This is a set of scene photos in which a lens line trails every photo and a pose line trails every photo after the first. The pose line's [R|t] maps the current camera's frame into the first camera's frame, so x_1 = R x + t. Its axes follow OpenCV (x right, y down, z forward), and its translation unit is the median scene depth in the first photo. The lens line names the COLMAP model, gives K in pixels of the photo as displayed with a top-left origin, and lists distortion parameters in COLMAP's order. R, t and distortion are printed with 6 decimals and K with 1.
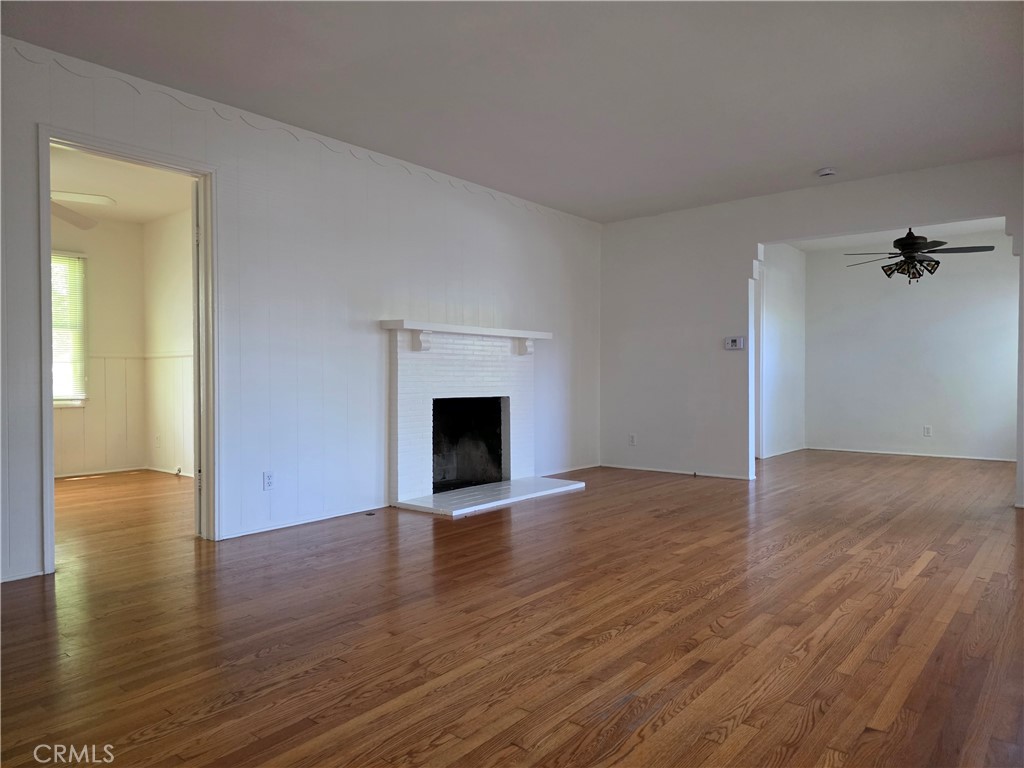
lens RADIAL K [[676.0, 0, 520.3], [0, 676.0, 381.8], [0, 0, 1]] dist [0.036024, -0.002904]
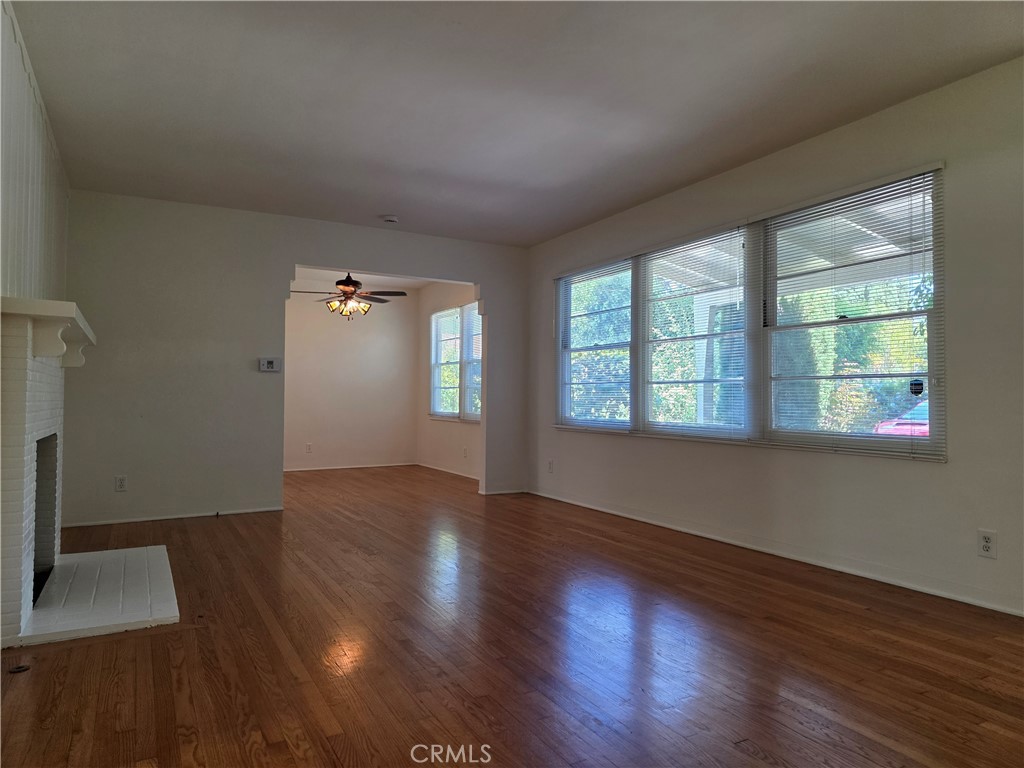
lens RADIAL K [[676.0, 0, 520.3], [0, 676.0, 381.8], [0, 0, 1]] dist [0.036024, -0.002904]
pose [[0.380390, 0.026527, 0.924446, -1.151971], [0.000238, 0.999586, -0.028781, -0.018924], [-0.924826, 0.011168, 0.380226, 0.905385]]
